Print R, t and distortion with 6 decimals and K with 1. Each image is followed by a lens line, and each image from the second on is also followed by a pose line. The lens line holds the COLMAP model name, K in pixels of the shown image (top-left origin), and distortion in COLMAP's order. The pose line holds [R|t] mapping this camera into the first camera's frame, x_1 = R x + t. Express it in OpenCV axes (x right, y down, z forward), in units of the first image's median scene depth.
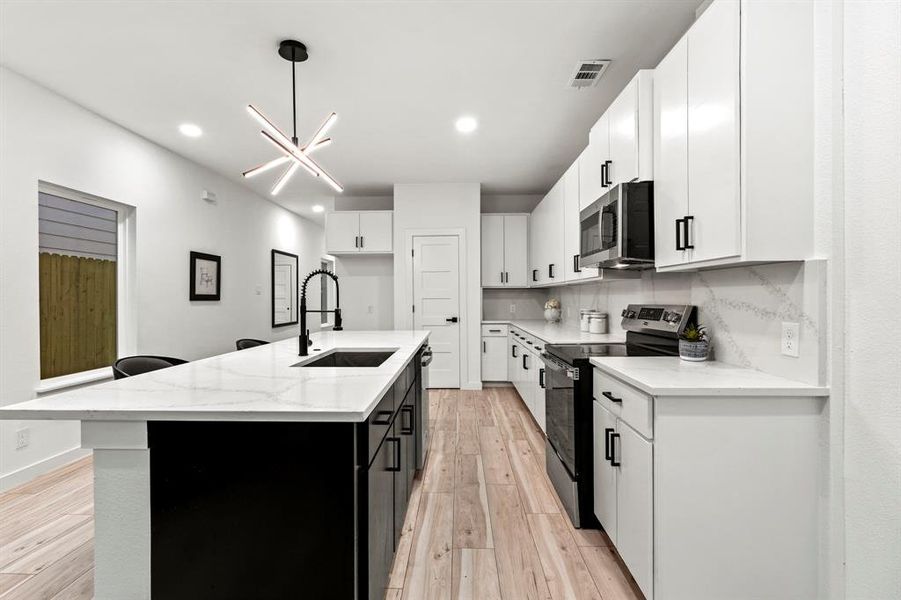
lens RADIAL K [[416.2, 0, 446.5], [0, 416.2, 299.8], [0, 0, 1]] dist [0.001208, 0.000243]
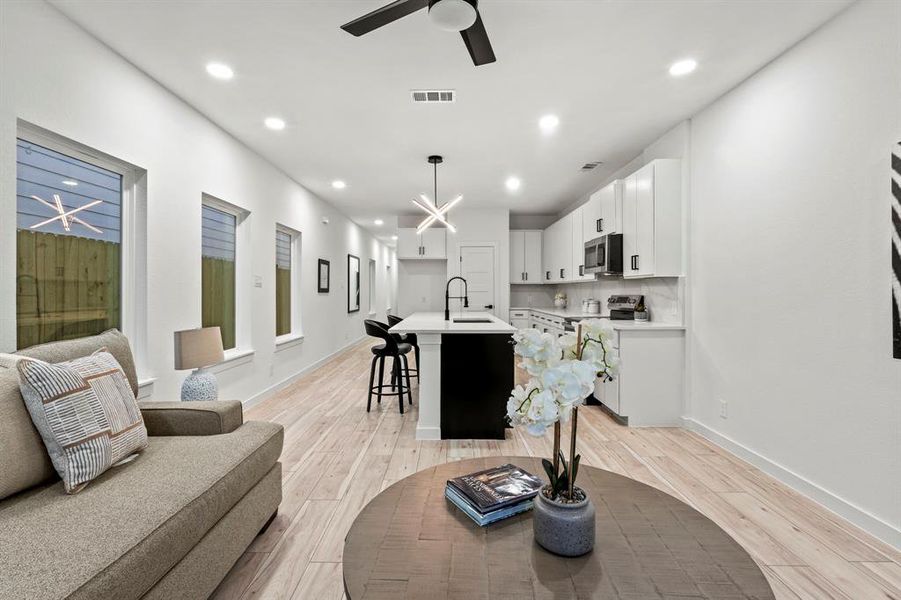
lens RADIAL K [[416.8, 0, 451.0], [0, 416.8, 294.0], [0, 0, 1]] dist [0.000763, -0.000146]
pose [[0.999450, 0.003092, 0.033022, -0.236128], [-0.003146, 0.999994, 0.001593, 0.004520], [-0.033016, -0.001696, 0.999453, -0.583098]]
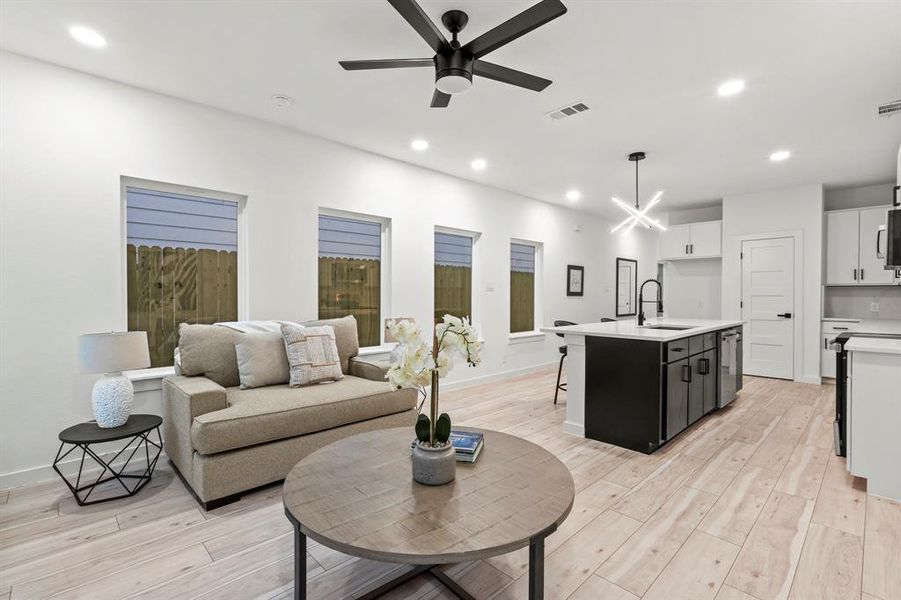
lens RADIAL K [[416.2, 0, 446.5], [0, 416.2, 299.8], [0, 0, 1]] dist [0.001208, 0.000243]
pose [[0.718887, 0.013895, -0.694988, 0.195781], [-0.008694, 0.999902, 0.010998, 0.004418], [0.695072, -0.001865, 0.718938, -0.566838]]
